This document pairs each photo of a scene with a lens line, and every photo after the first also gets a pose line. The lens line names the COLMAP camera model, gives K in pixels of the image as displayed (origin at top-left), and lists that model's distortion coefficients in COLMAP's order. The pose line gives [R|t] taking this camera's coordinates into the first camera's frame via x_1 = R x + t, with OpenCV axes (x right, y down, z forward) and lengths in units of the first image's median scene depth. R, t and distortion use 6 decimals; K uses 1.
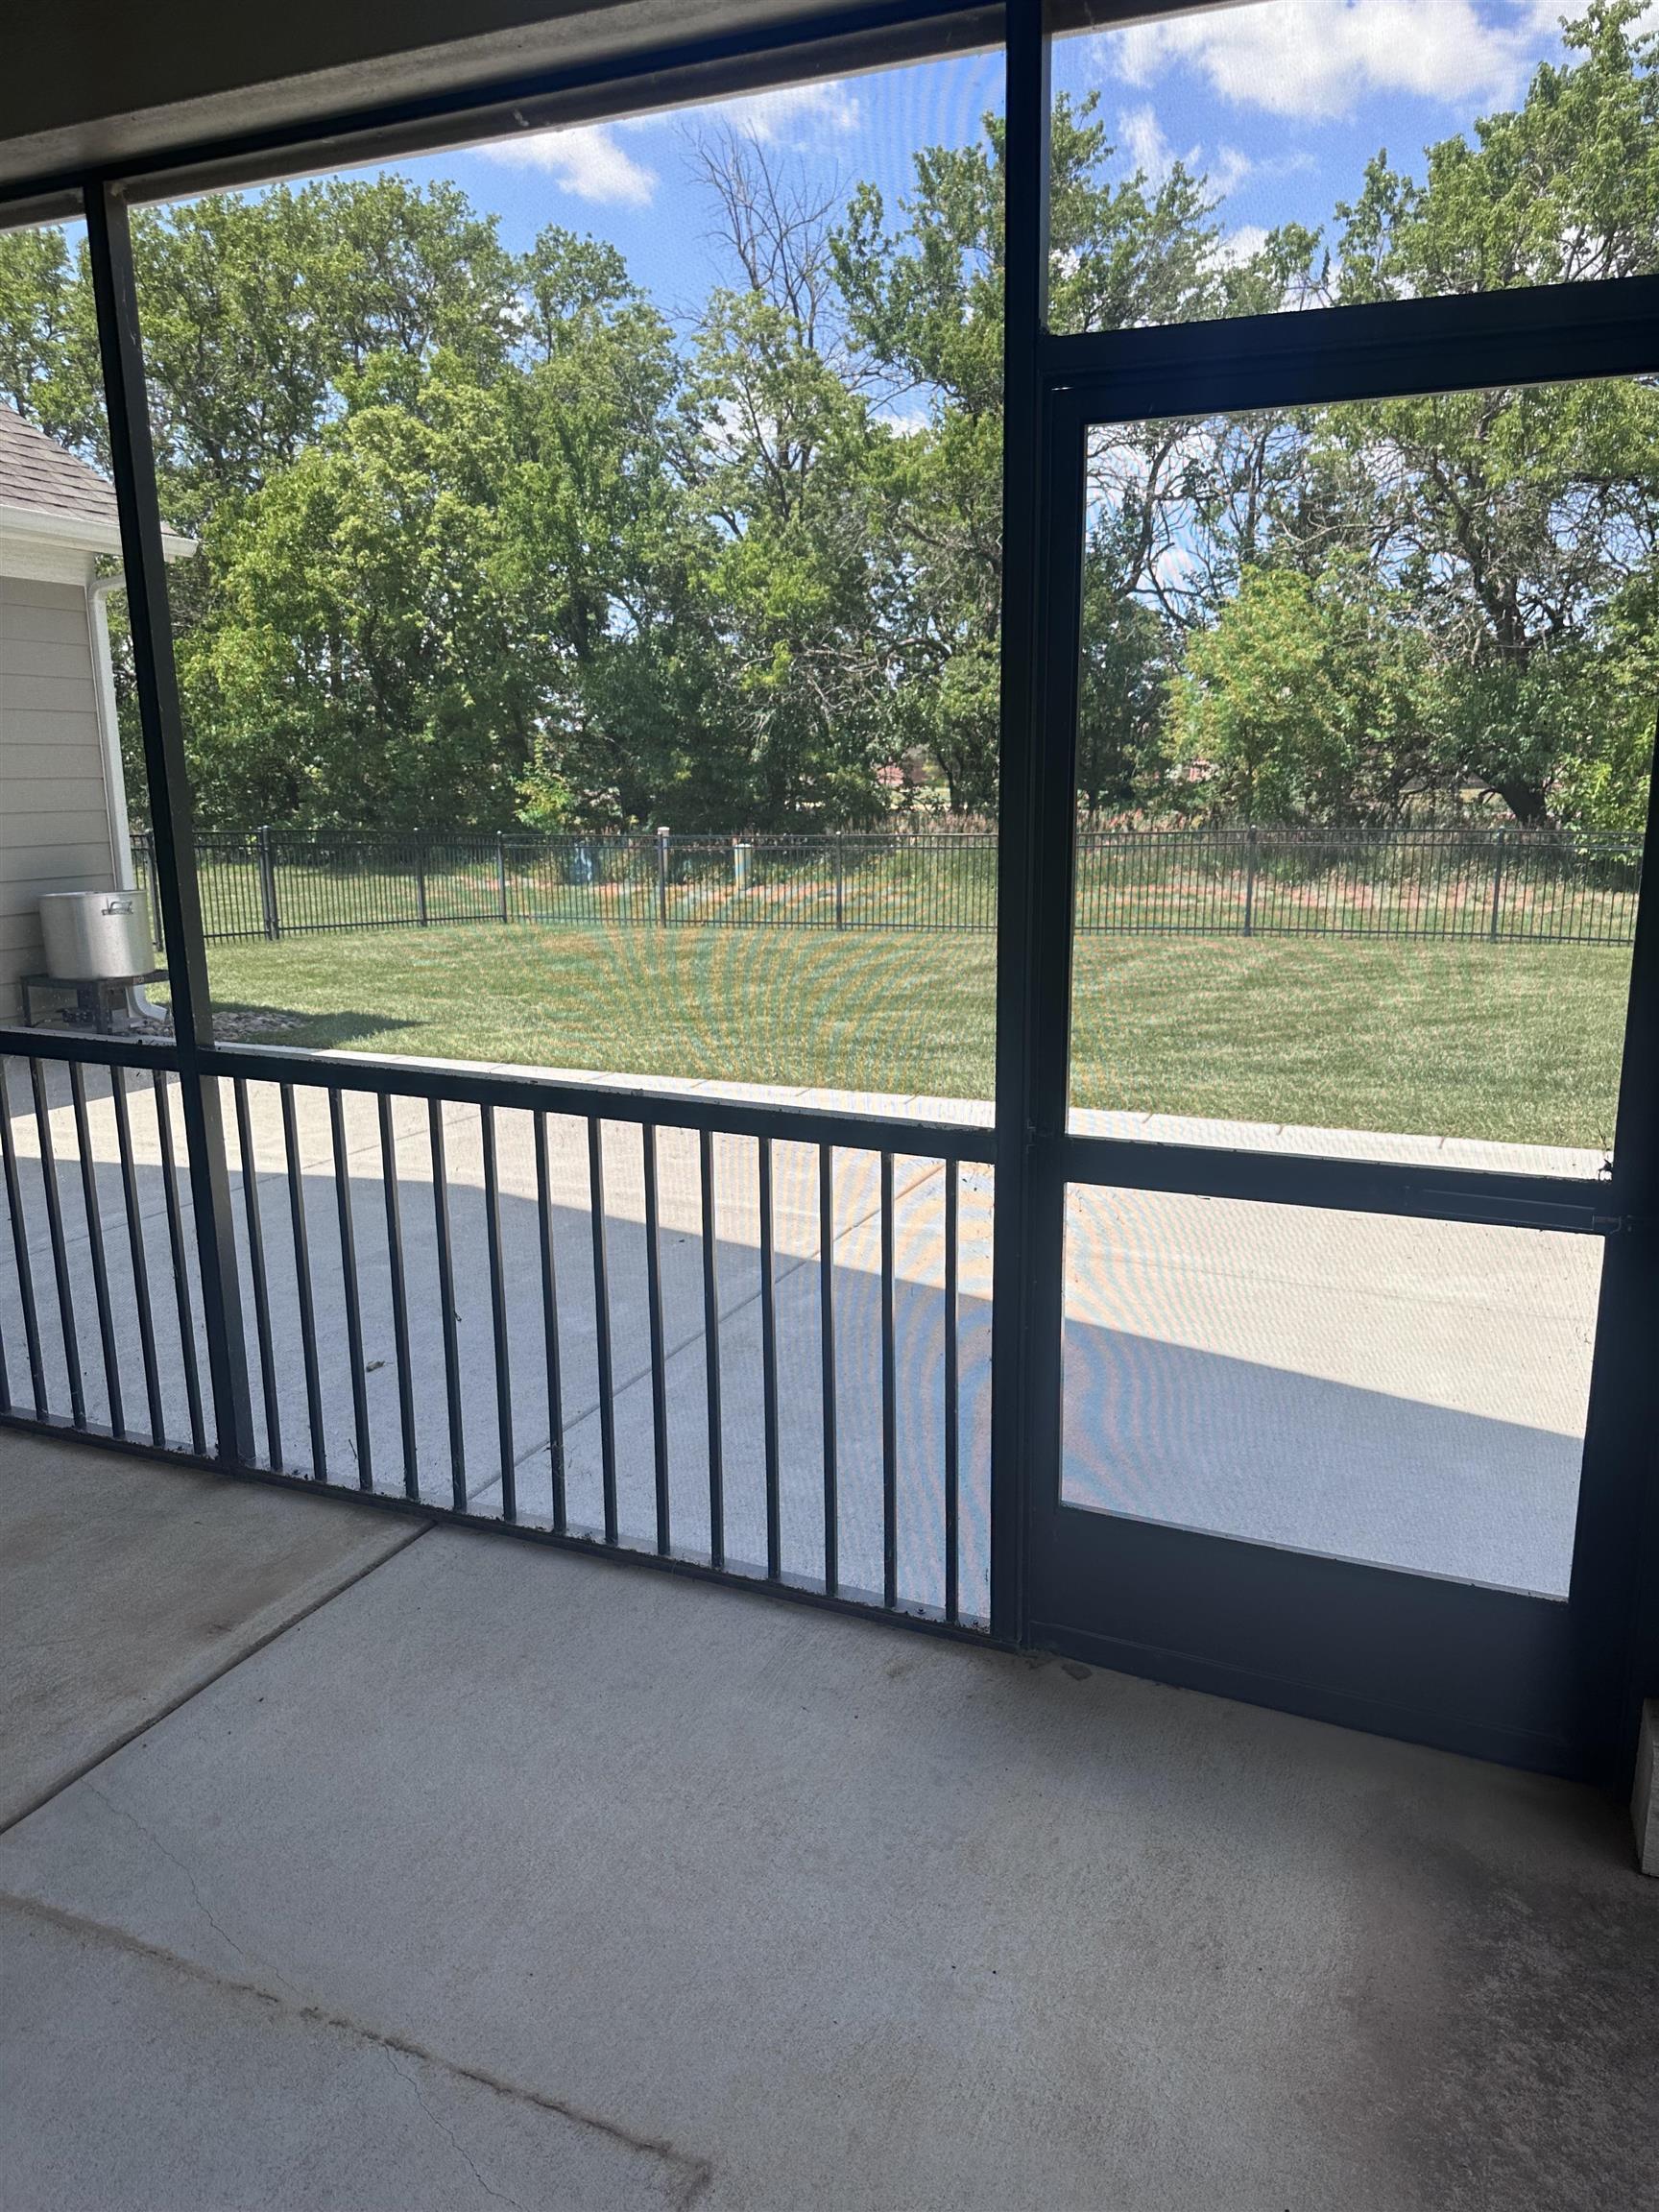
lens RADIAL K [[1559.0, 0, 820.0], [0, 1559.0, 1093.8], [0, 0, 1]] dist [0.075728, -0.083453]
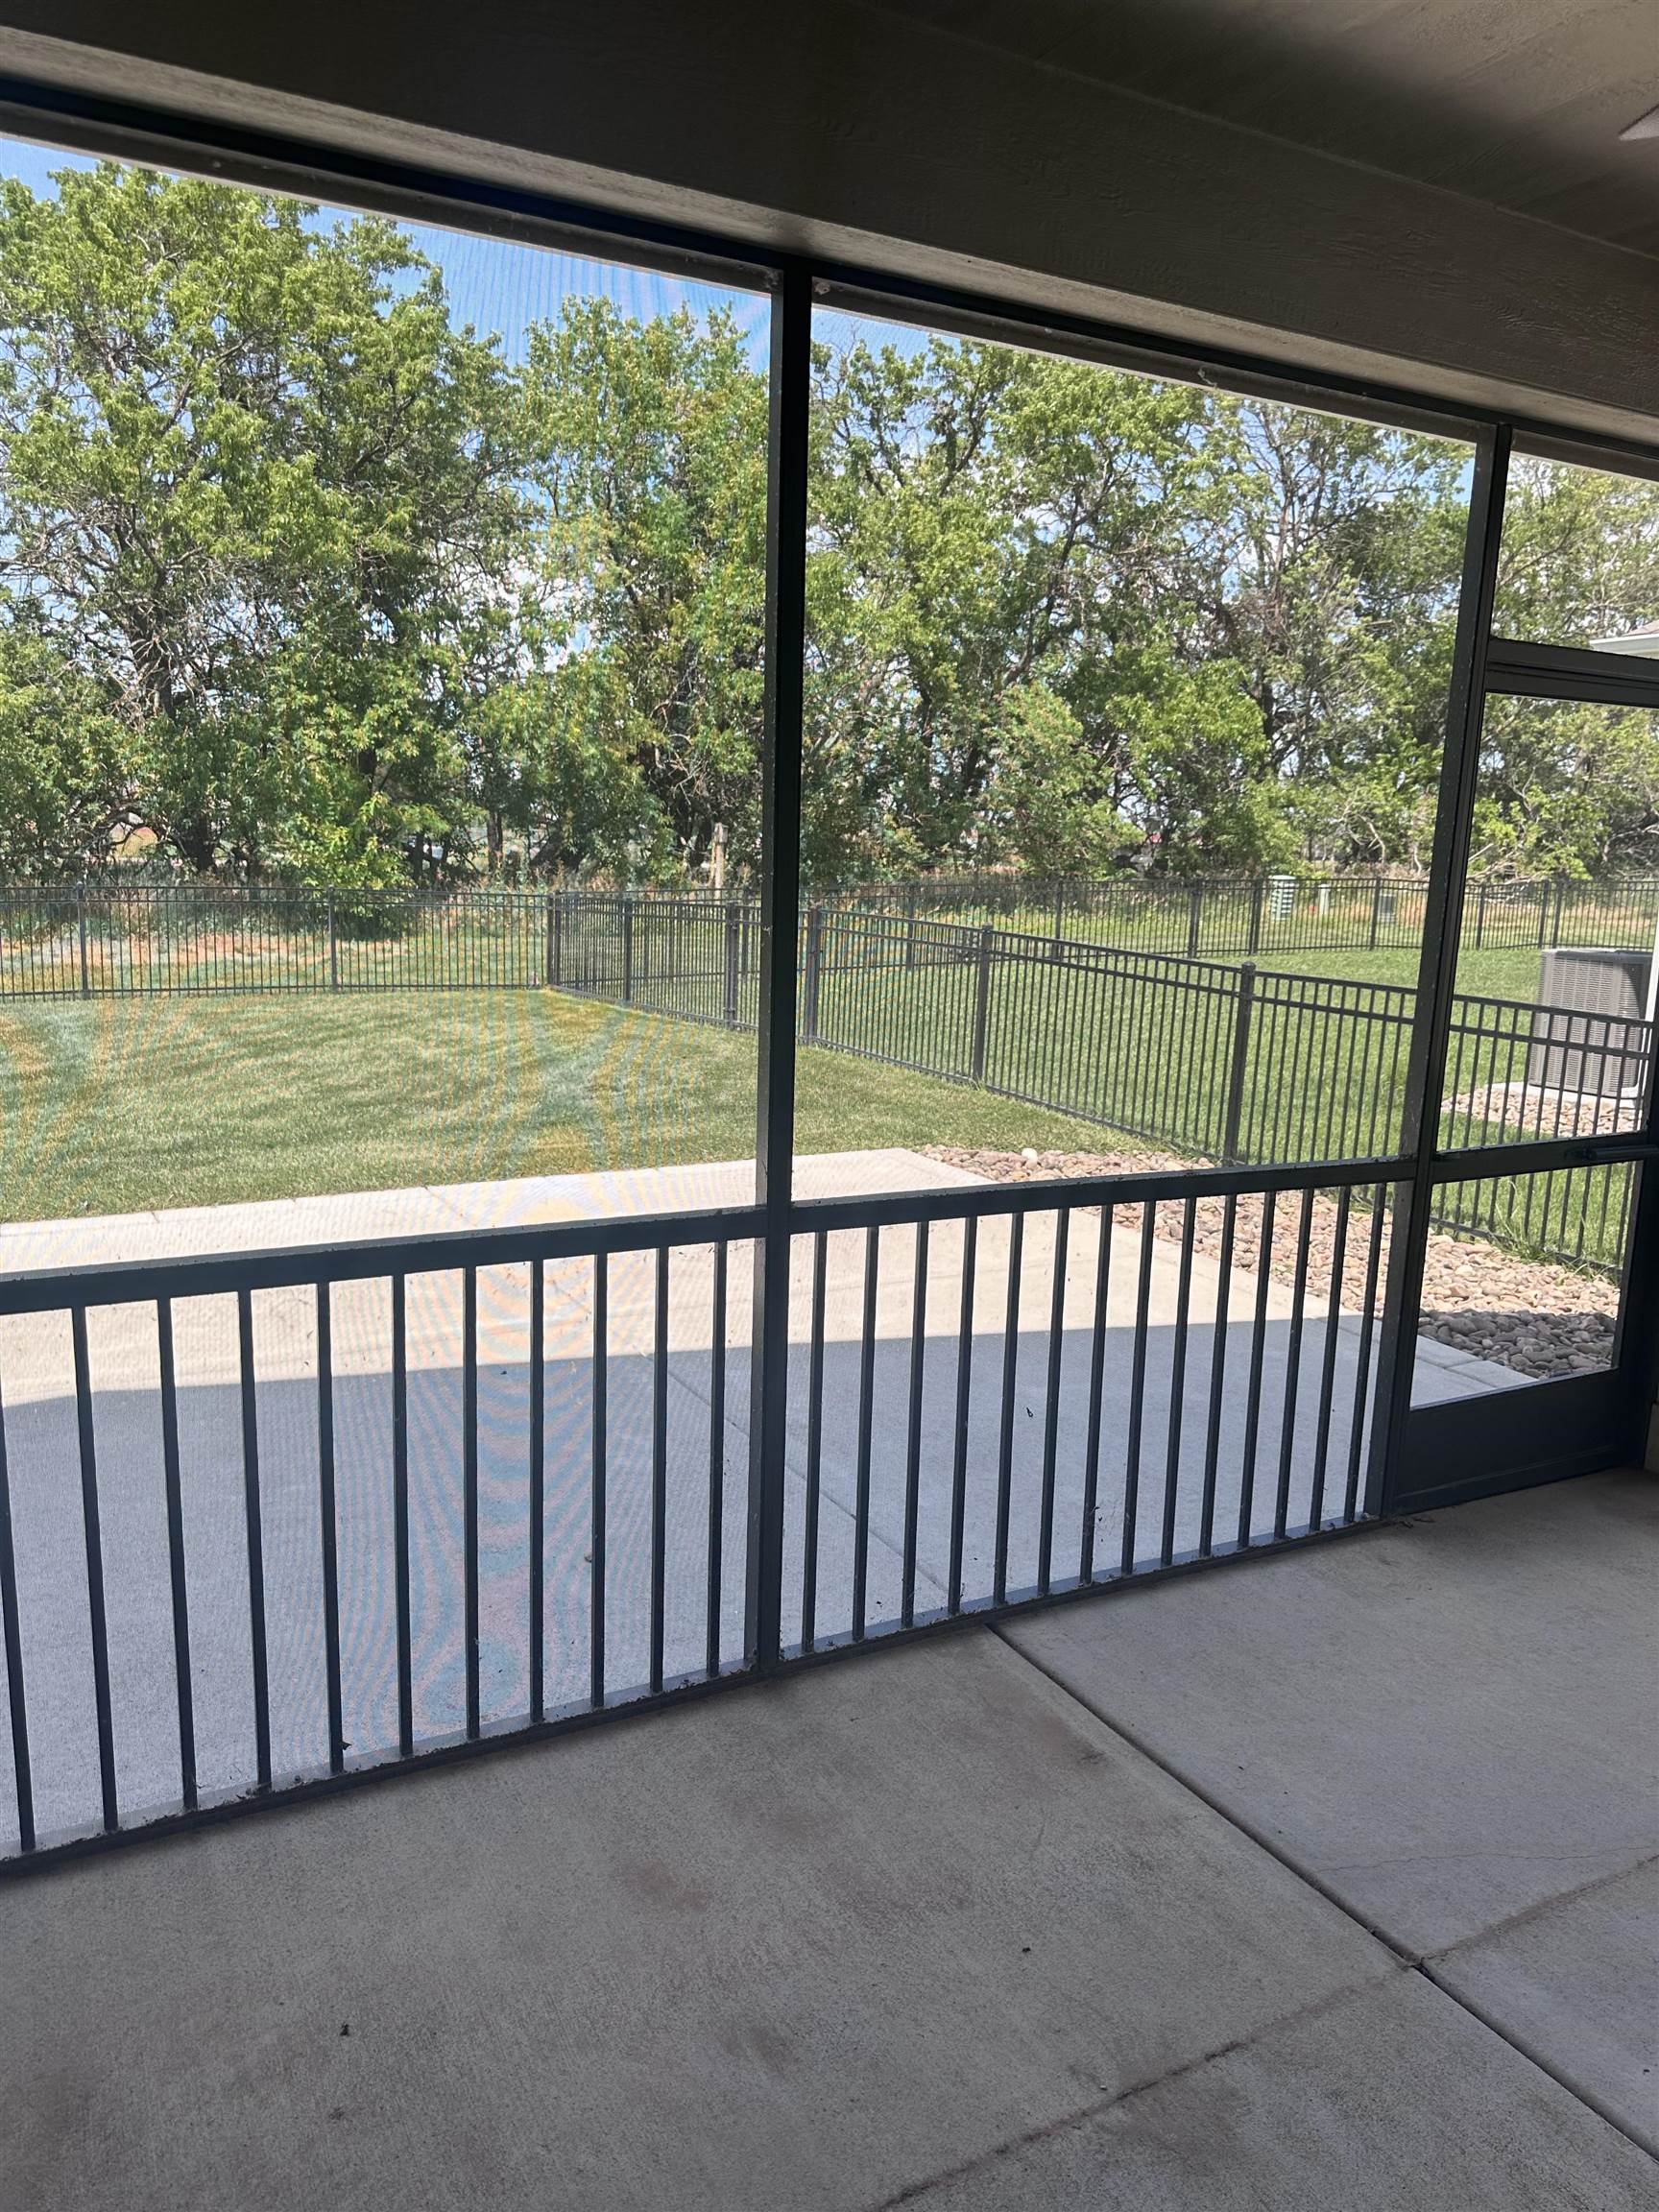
lens RADIAL K [[1562.0, 0, 826.2], [0, 1562.0, 1103.0], [0, 0, 1]] dist [0.085282, -0.092317]
pose [[0.614648, -0.114162, 0.780496, -1.079795], [0.129562, 0.990644, 0.042869, -0.126335], [-0.778088, 0.074774, 0.623689, 0.409107]]
